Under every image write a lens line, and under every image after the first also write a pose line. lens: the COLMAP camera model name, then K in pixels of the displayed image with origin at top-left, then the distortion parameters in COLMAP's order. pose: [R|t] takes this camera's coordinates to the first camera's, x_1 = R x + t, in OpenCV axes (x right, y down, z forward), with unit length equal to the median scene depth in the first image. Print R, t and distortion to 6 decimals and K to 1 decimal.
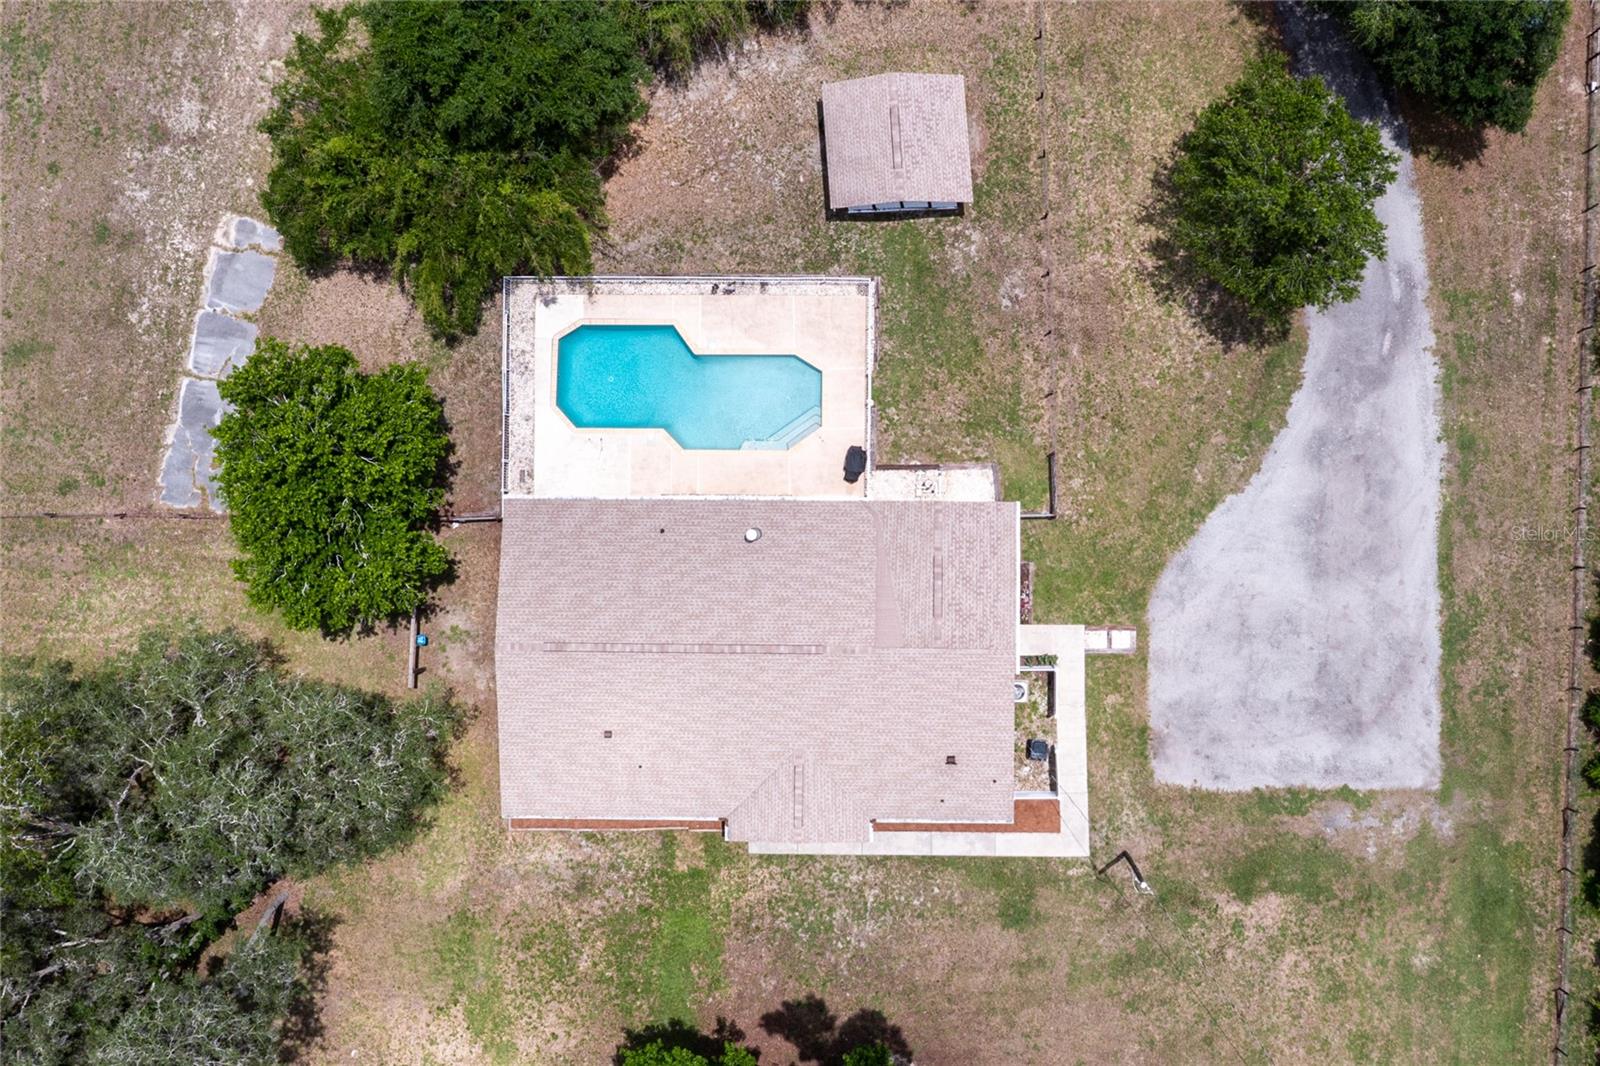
lens RADIAL K [[1600.9, 0, 794.7], [0, 1600.9, 592.0], [0, 0, 1]] dist [-0.003441, 0.001103]
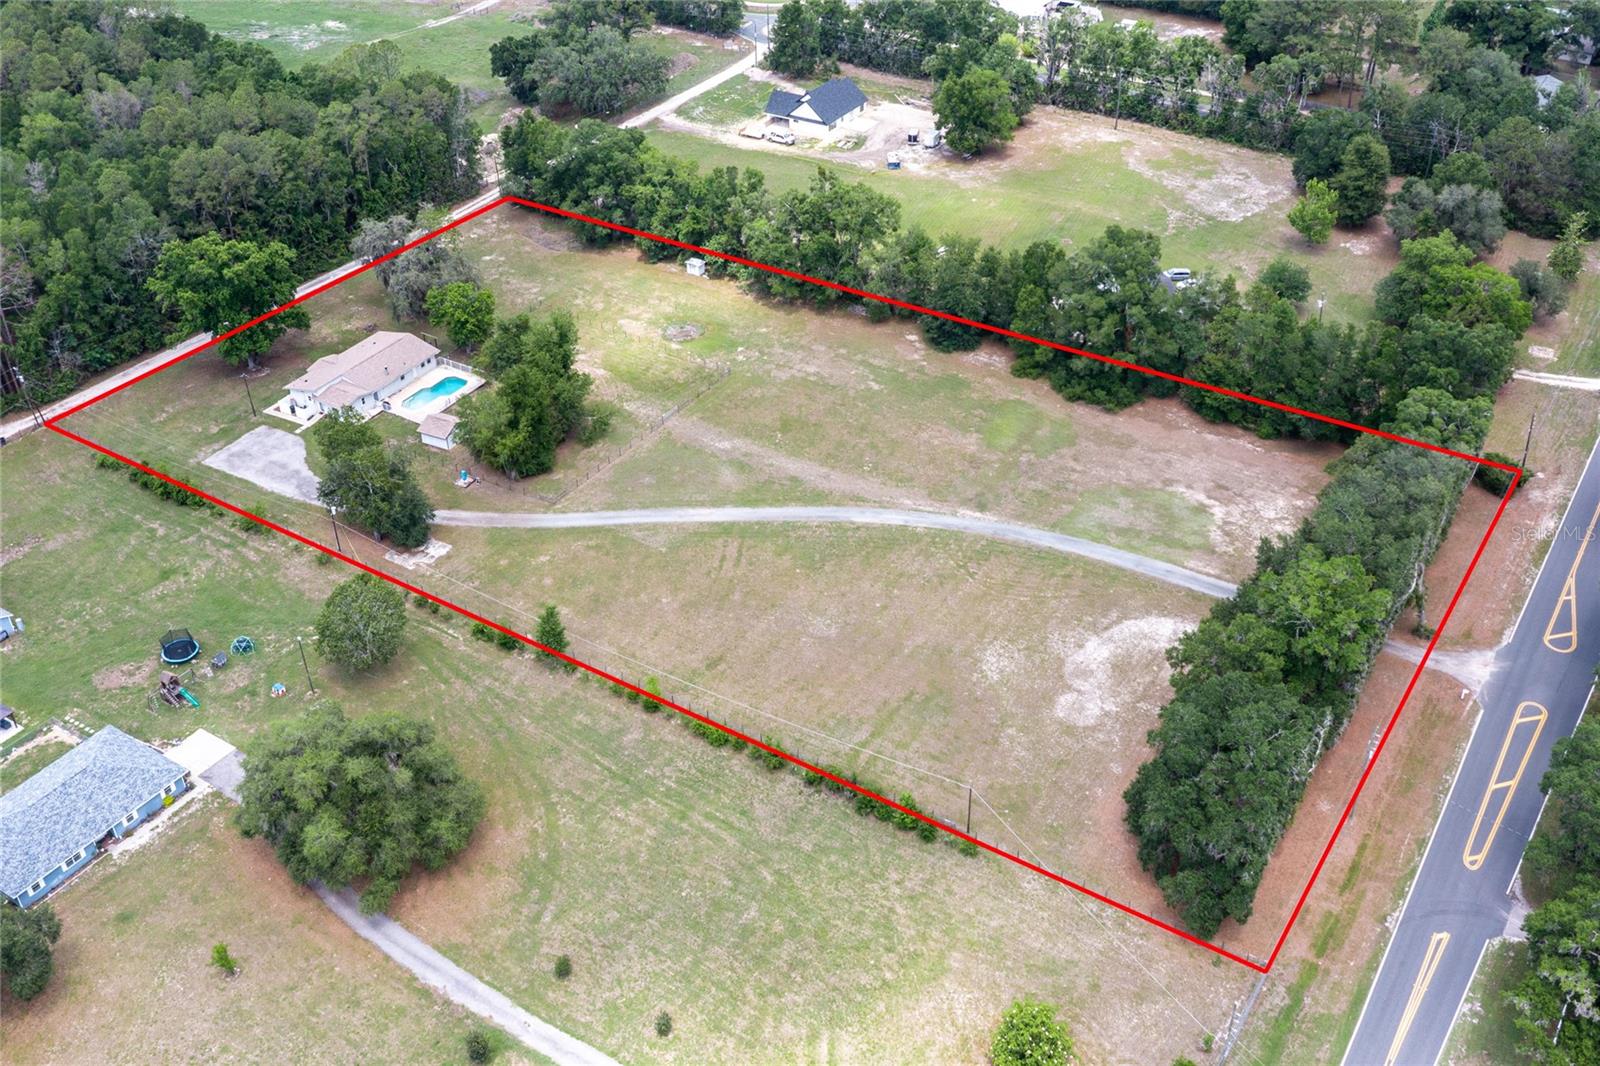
lens RADIAL K [[1571.9, 0, 800.0], [0, 1571.9, 533.0], [0, 0, 1]] dist [-0.015343, 0.005468]
pose [[-0.517202, 0.508070, -0.688743, 2.141042], [-0.855309, -0.277871, 0.437304, -2.506196], [0.030799, 0.815262, 0.578272, -0.791668]]
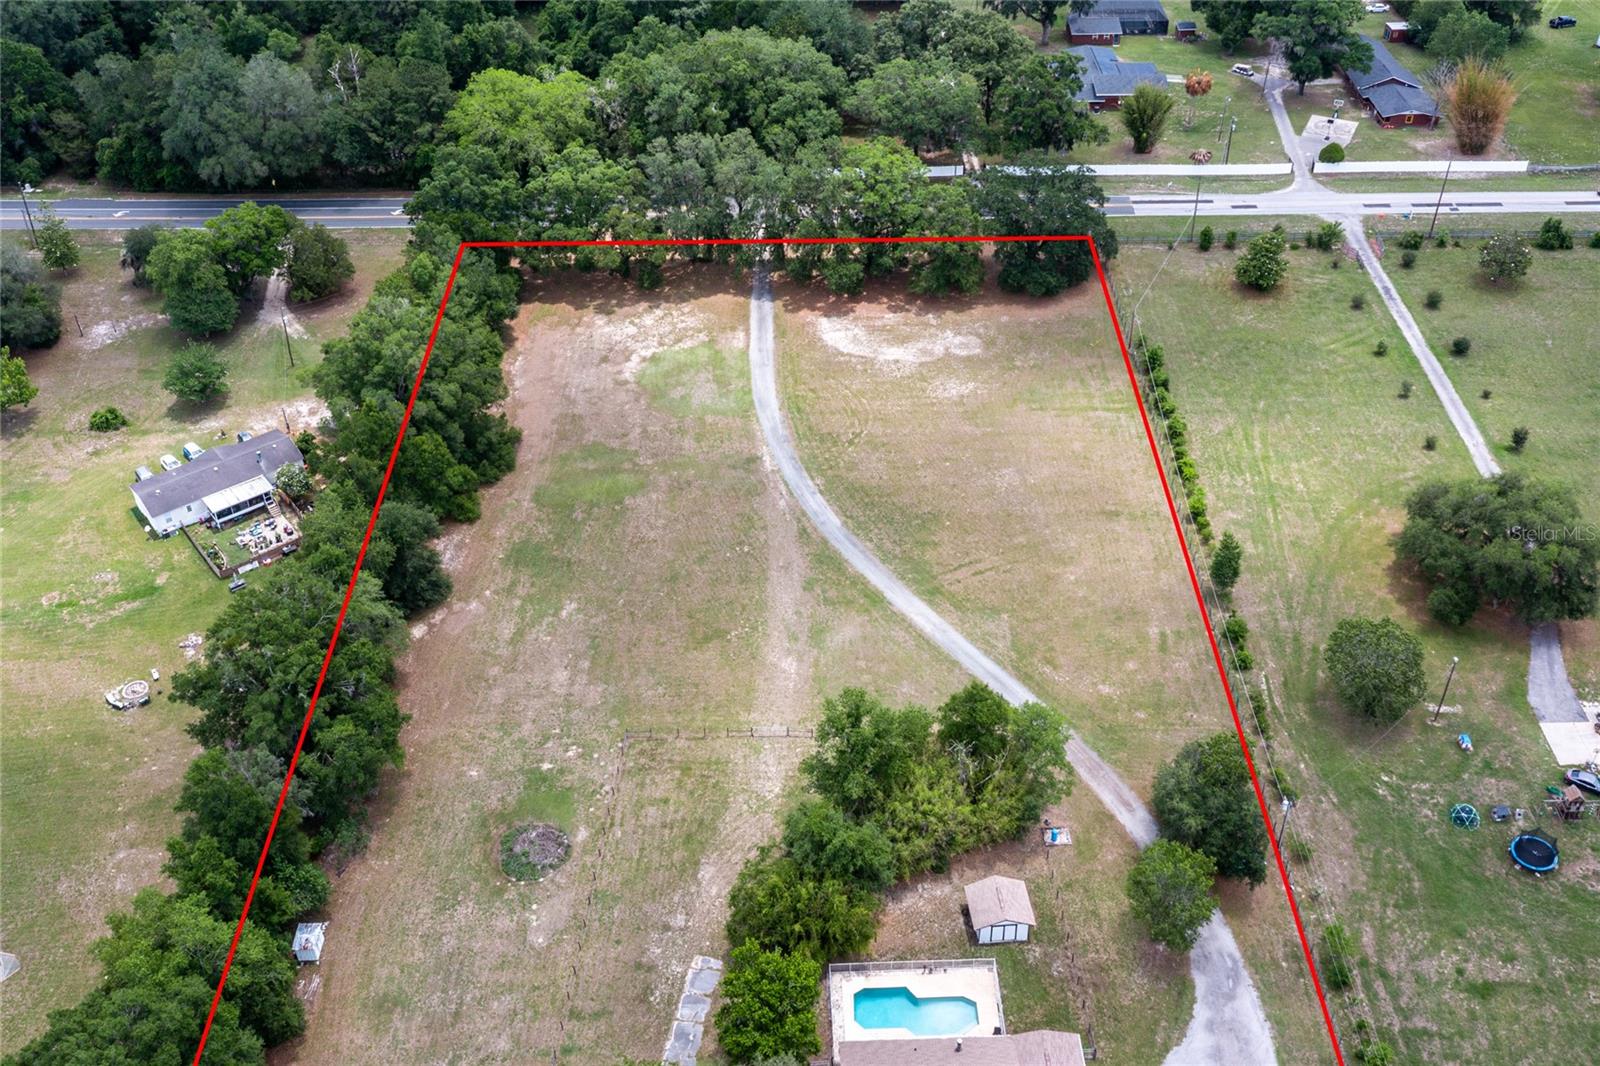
lens RADIAL K [[1571.9, 0, 800.0], [0, 1571.9, 533.0], [0, 0, 1]] dist [-0.015343, 0.005468]
pose [[0.999453, -0.017861, 0.027845, -0.269289], [0.032862, 0.632910, -0.773528, 1.095905], [-0.003808, 0.774019, 0.633151, -0.837721]]
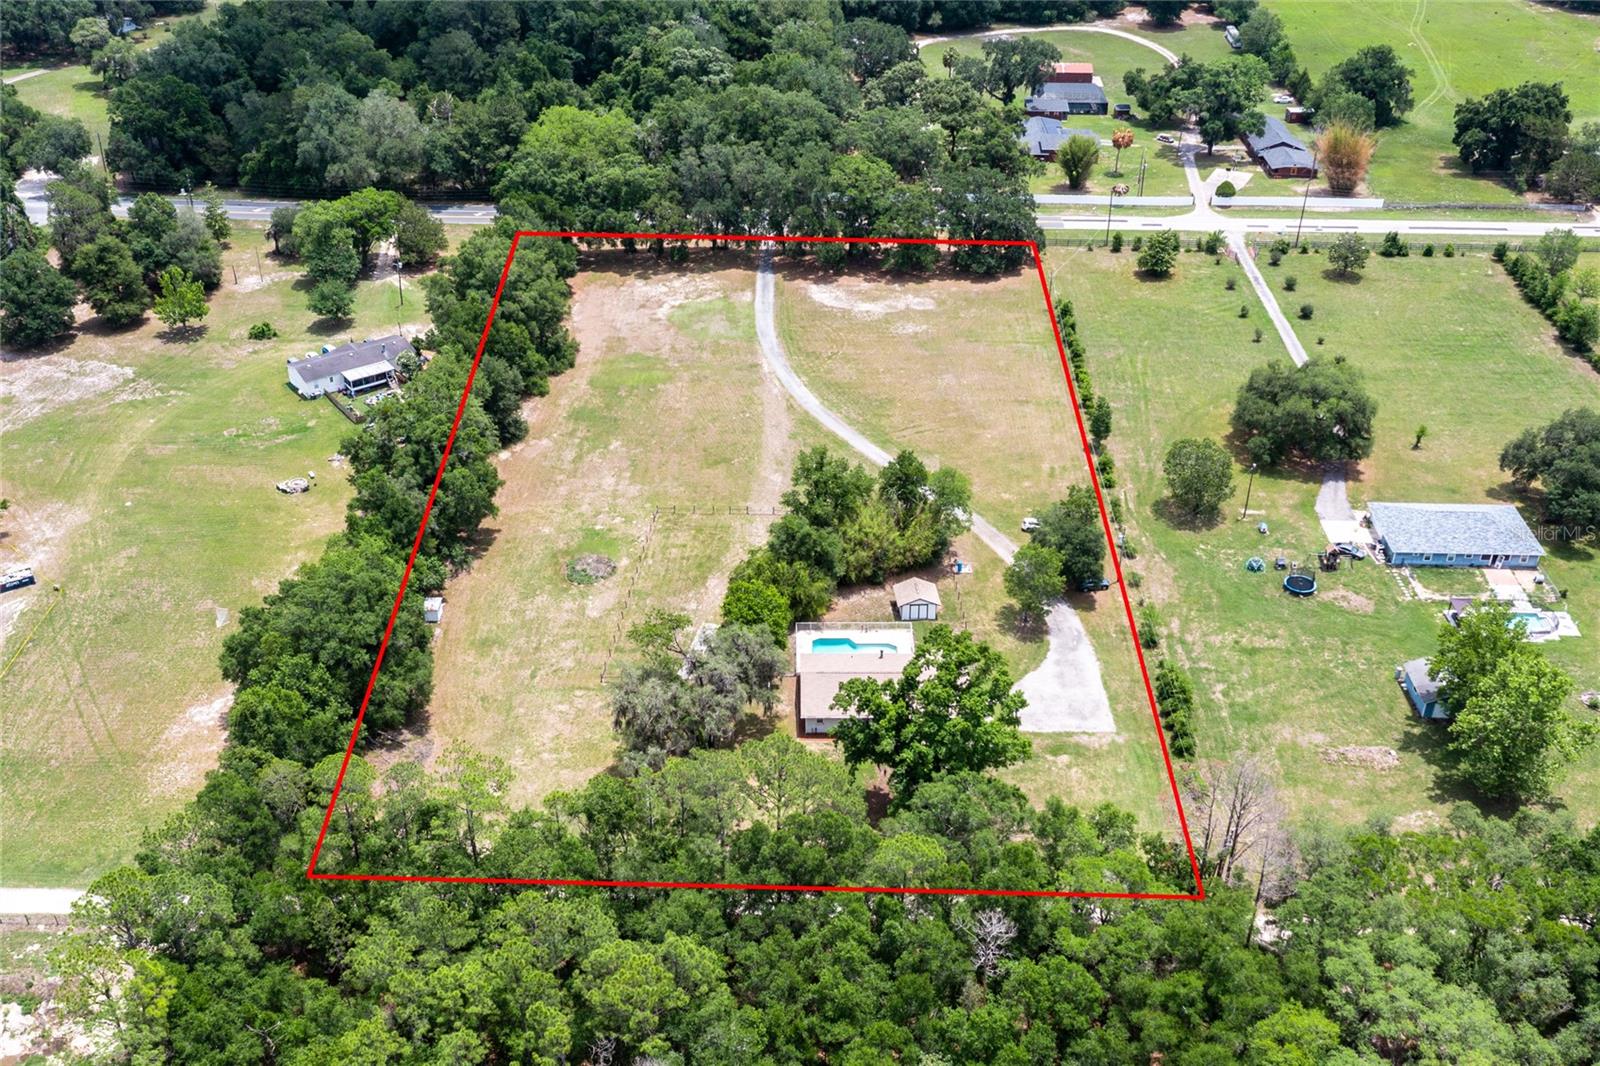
lens RADIAL K [[1600.9, 0, 794.7], [0, 1600.9, 592.0], [0, 0, 1]] dist [-0.003441, 0.001103]
pose [[0.999727, 0.011193, 0.020522, -0.248100], [0.010627, 0.564300, -0.825502, 2.387240], [-0.020821, 0.825494, 0.564026, -0.851093]]
